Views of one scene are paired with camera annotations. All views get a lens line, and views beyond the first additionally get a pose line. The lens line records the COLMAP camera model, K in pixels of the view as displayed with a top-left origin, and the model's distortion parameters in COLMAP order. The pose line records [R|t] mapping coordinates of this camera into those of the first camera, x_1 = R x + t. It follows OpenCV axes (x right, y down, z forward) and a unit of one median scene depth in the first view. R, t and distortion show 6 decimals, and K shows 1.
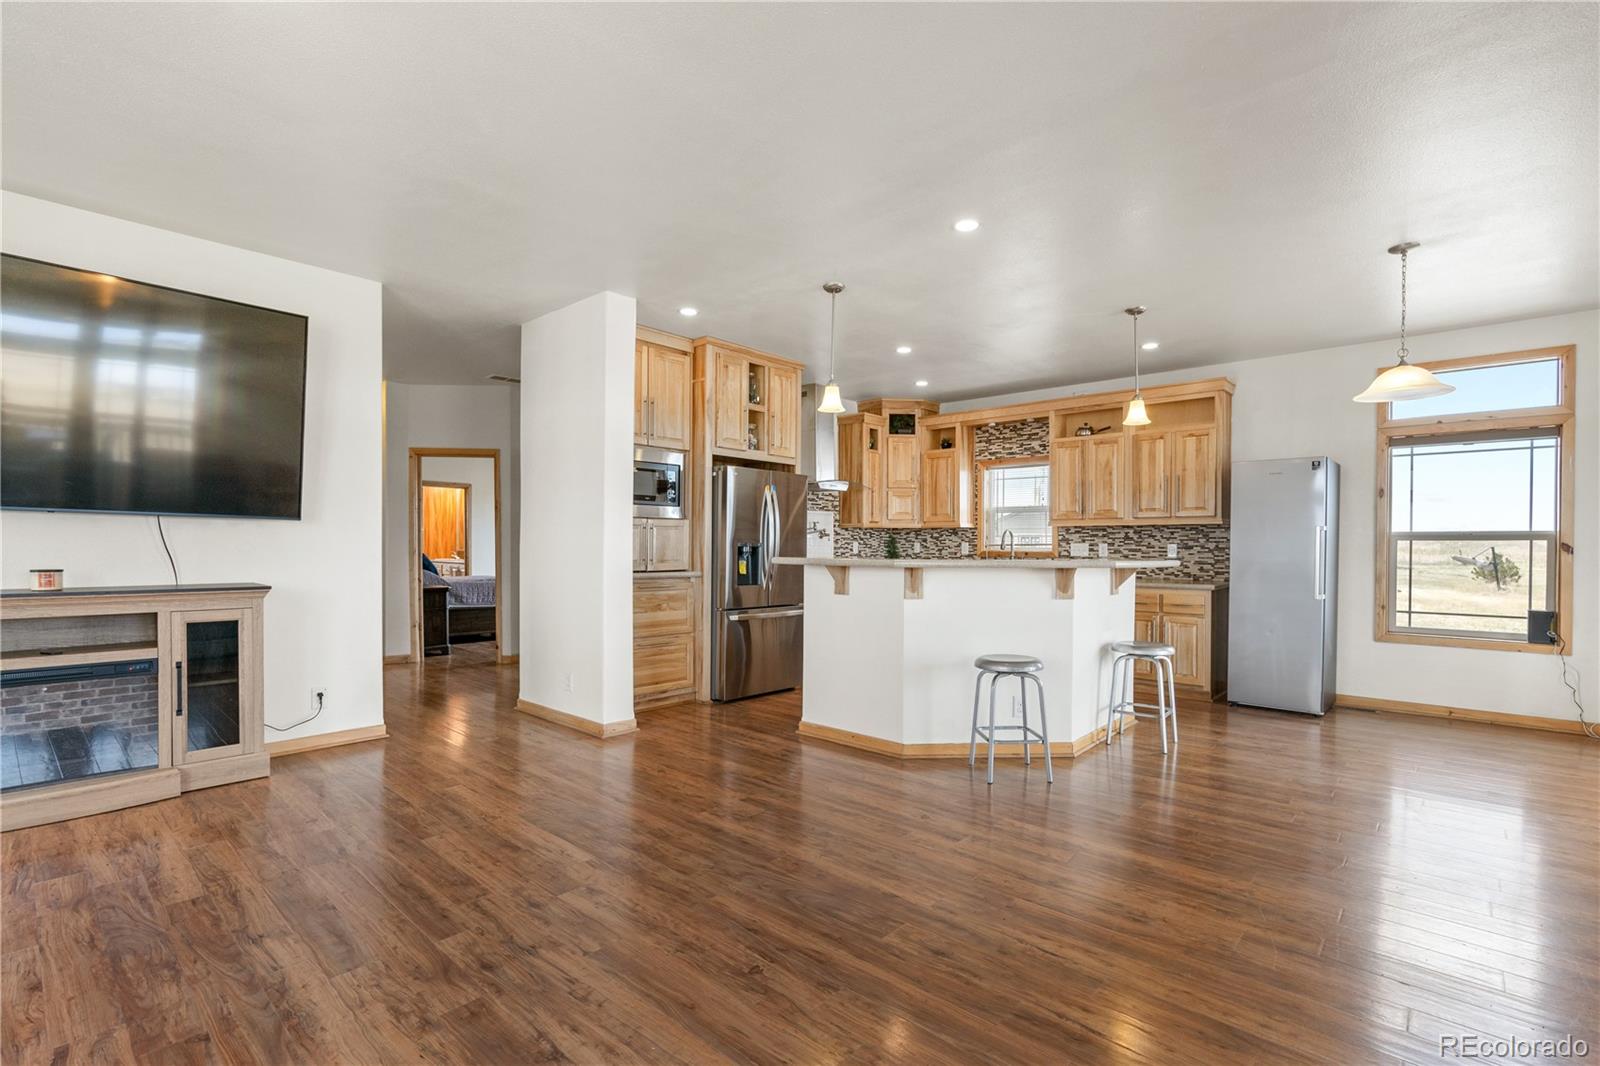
lens RADIAL K [[727.1, 0, 804.4], [0, 727.1, 557.1], [0, 0, 1]] dist [-0.010558, 0.004214]
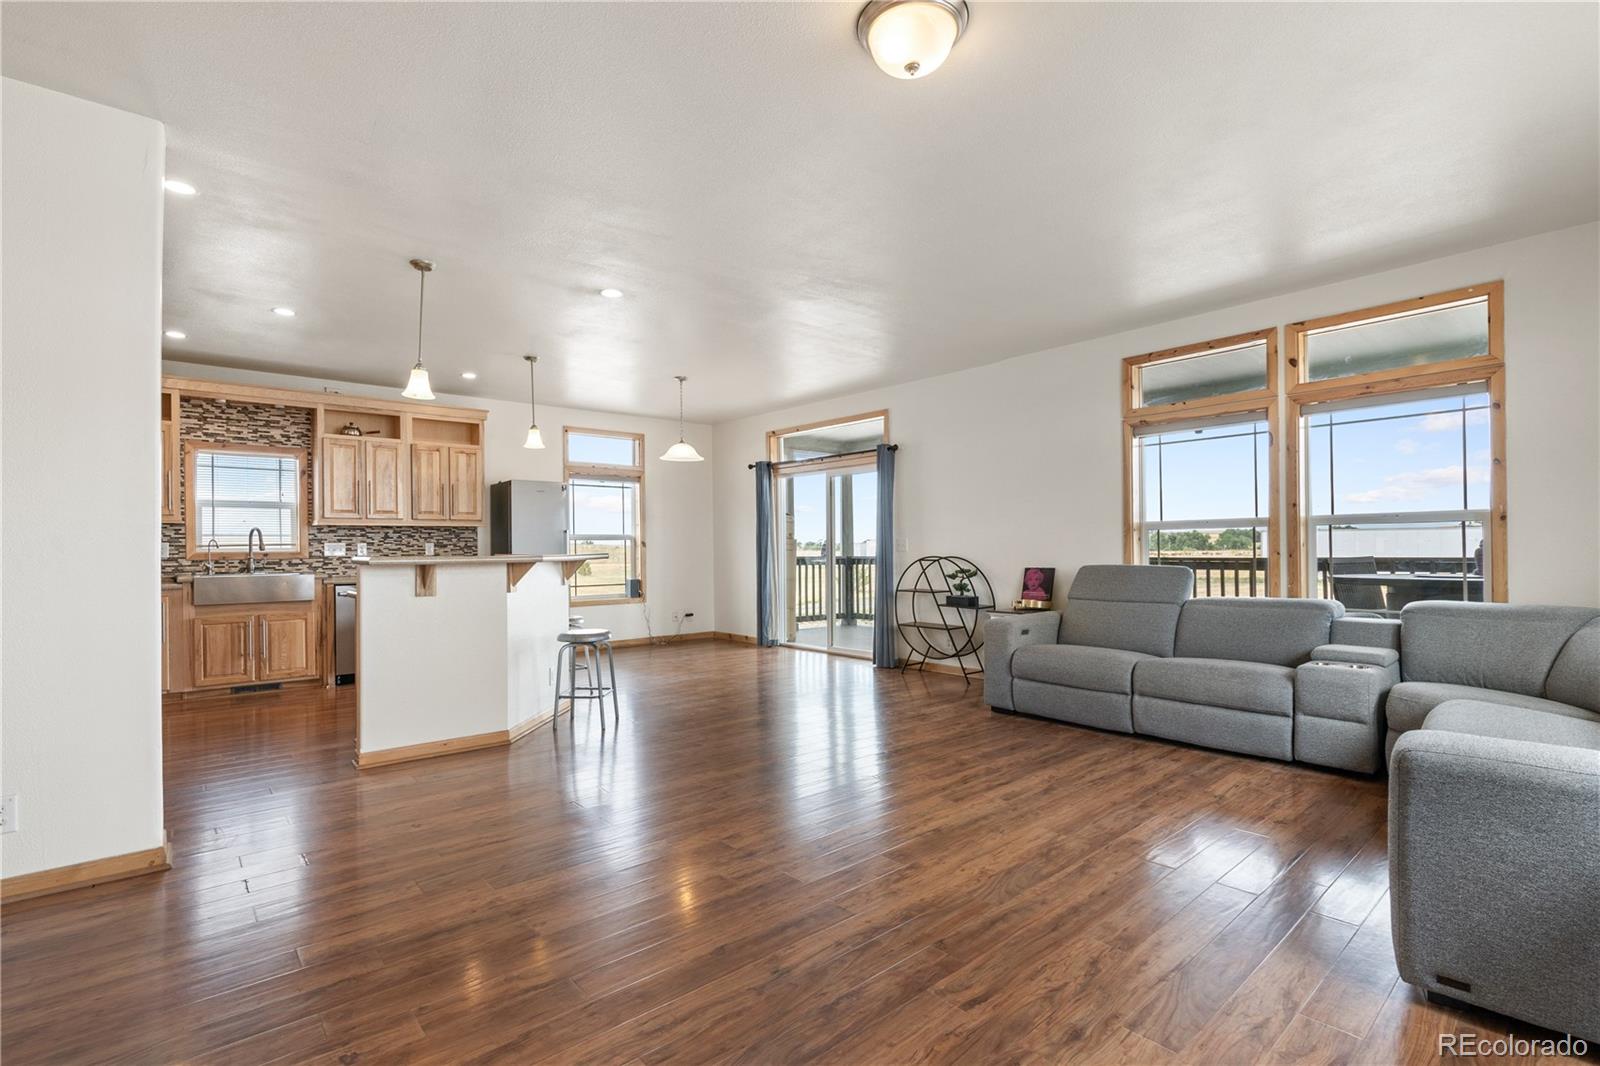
lens RADIAL K [[727.1, 0, 794.8], [0, 727.1, 534.3], [0, 0, 1]] dist [-0.010558, 0.004214]
pose [[0.133168, 0.010504, 0.991038, -0.712106], [0.026536, 0.999548, -0.014160, -0.000827], [-0.990738, 0.028184, 0.132829, 0.365345]]
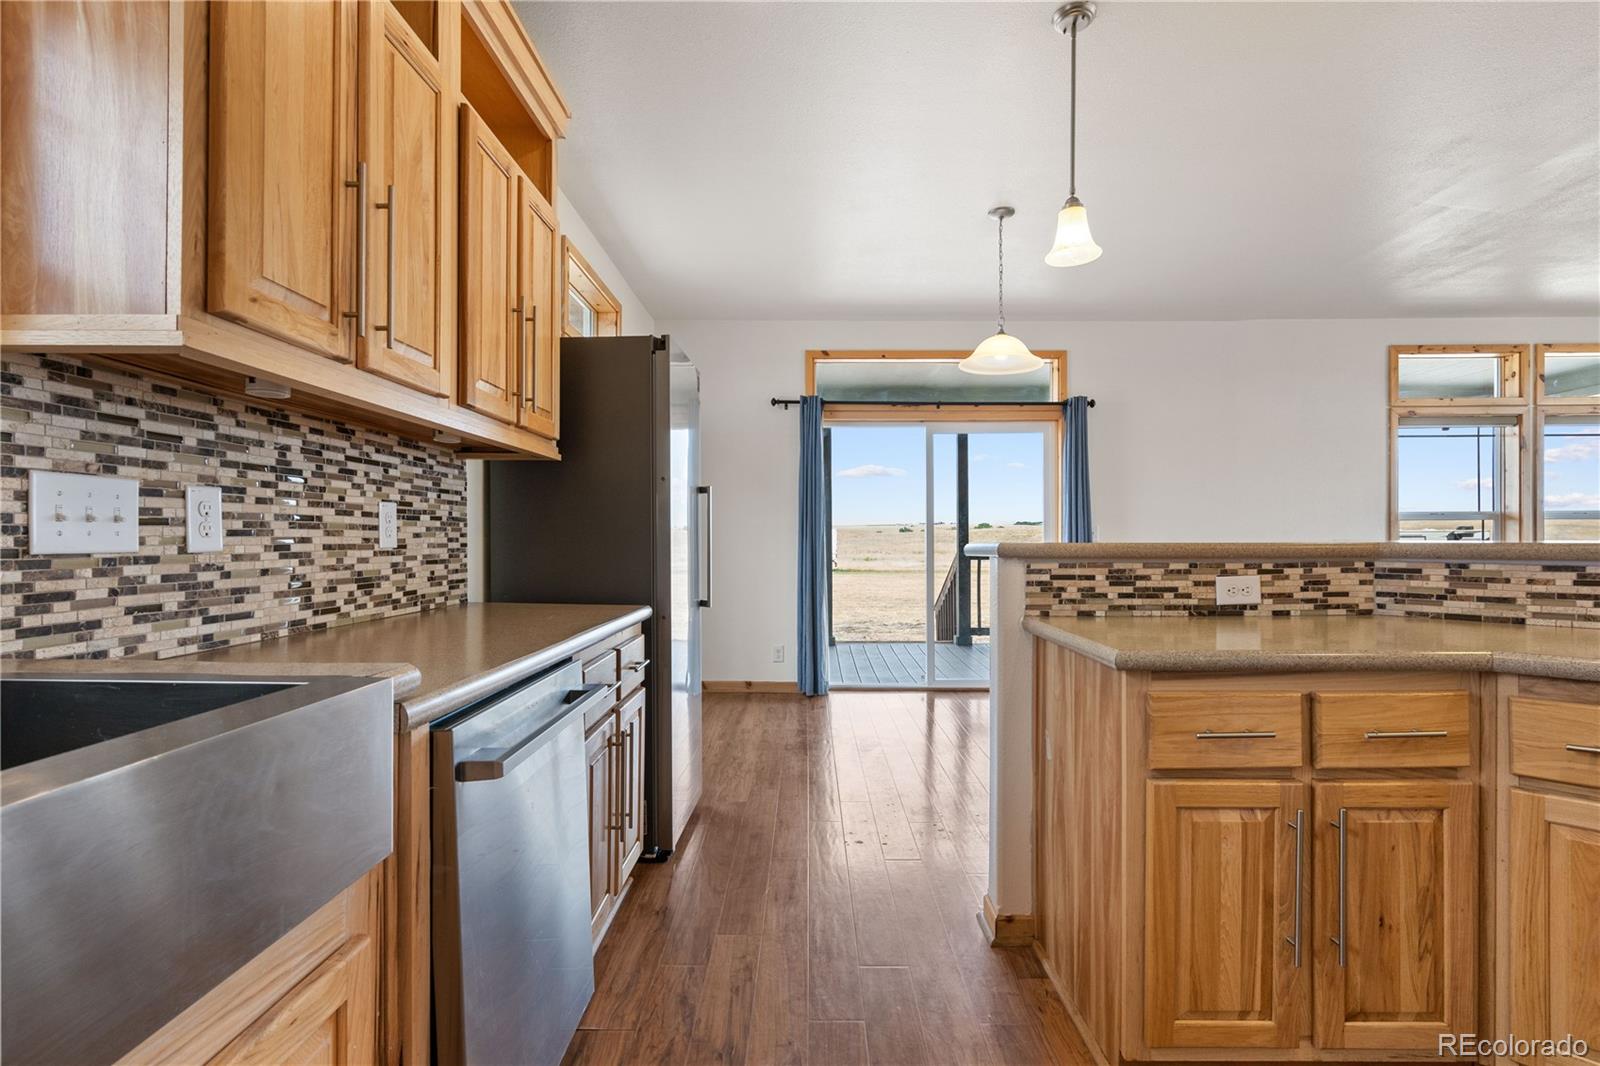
lens RADIAL K [[727.1, 0, 801.6], [0, 727.1, 534.2], [0, 0, 1]] dist [-0.010558, 0.004214]
pose [[-0.656625, 0.000267, 0.754217, 0.209515], [0.011234, 0.999892, 0.009426, -0.007619], [-0.754134, 0.014662, -0.656557, 1.394644]]
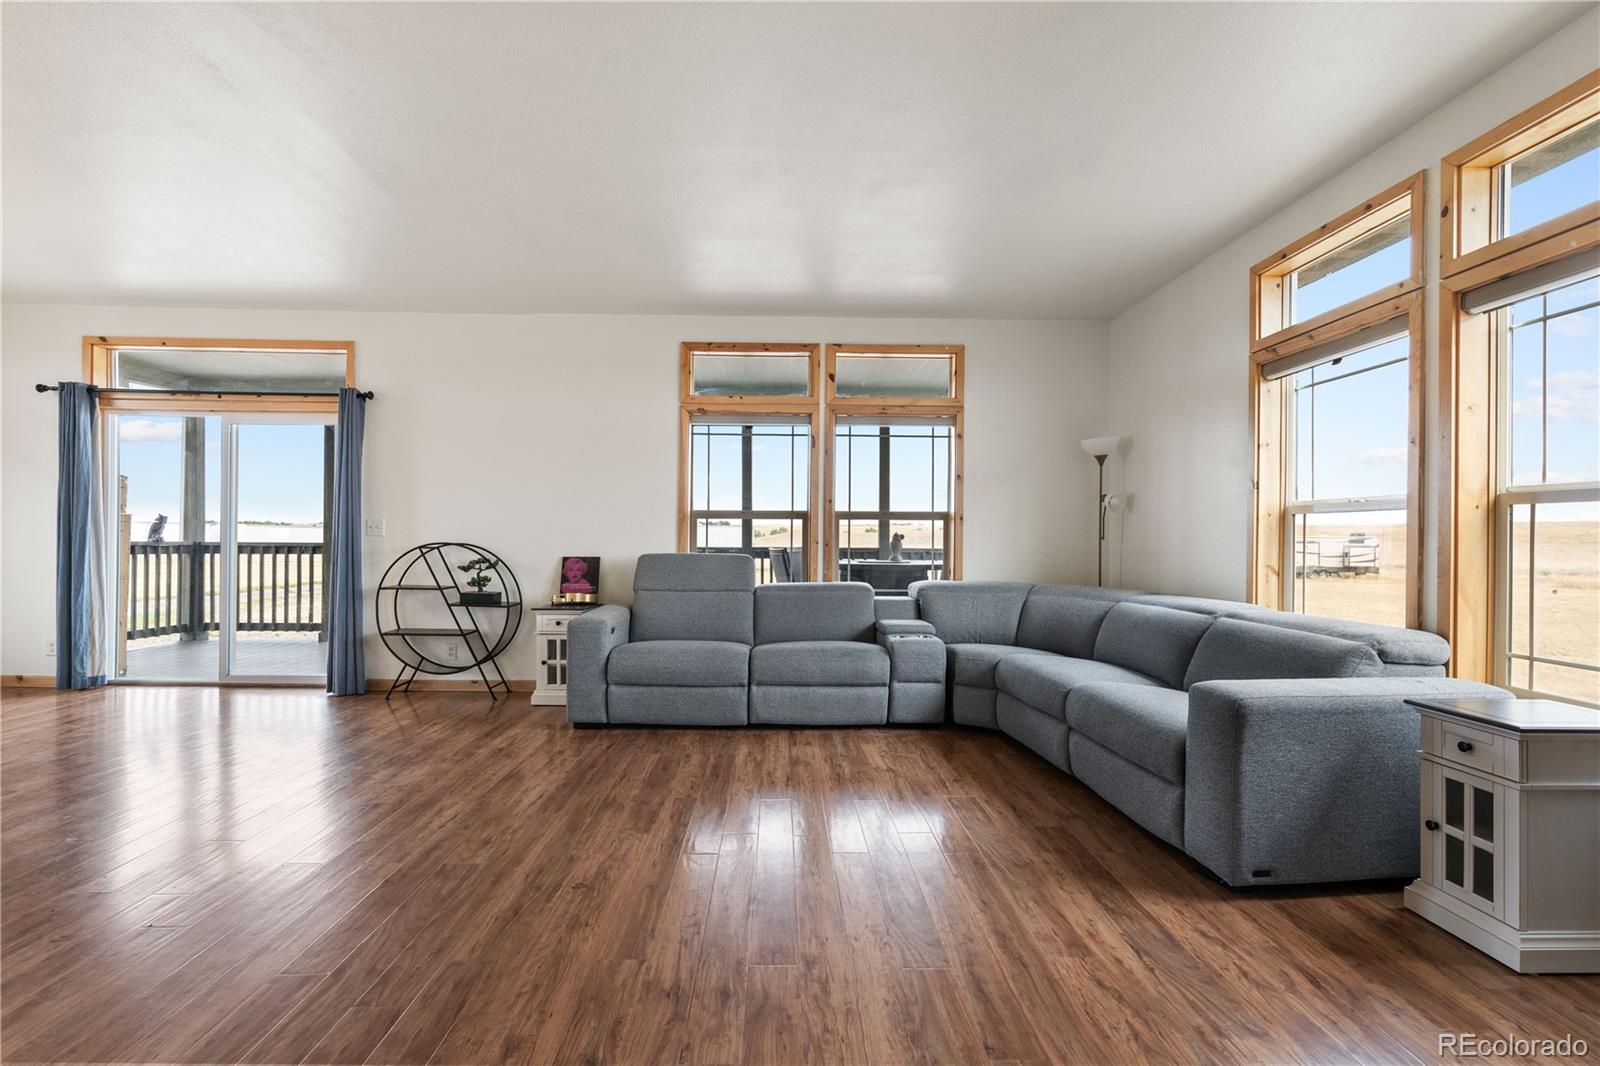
lens RADIAL K [[727.1, 0, 792.2], [0, 727.1, 526.2], [0, 0, 1]] dist [-0.010558, 0.004214]
pose [[-0.677669, -0.002383, 0.735363, -0.459390], [-0.002509, 0.999996, 0.000928, 0.001939], [-0.735362, -0.001216, -0.677673, 0.622007]]
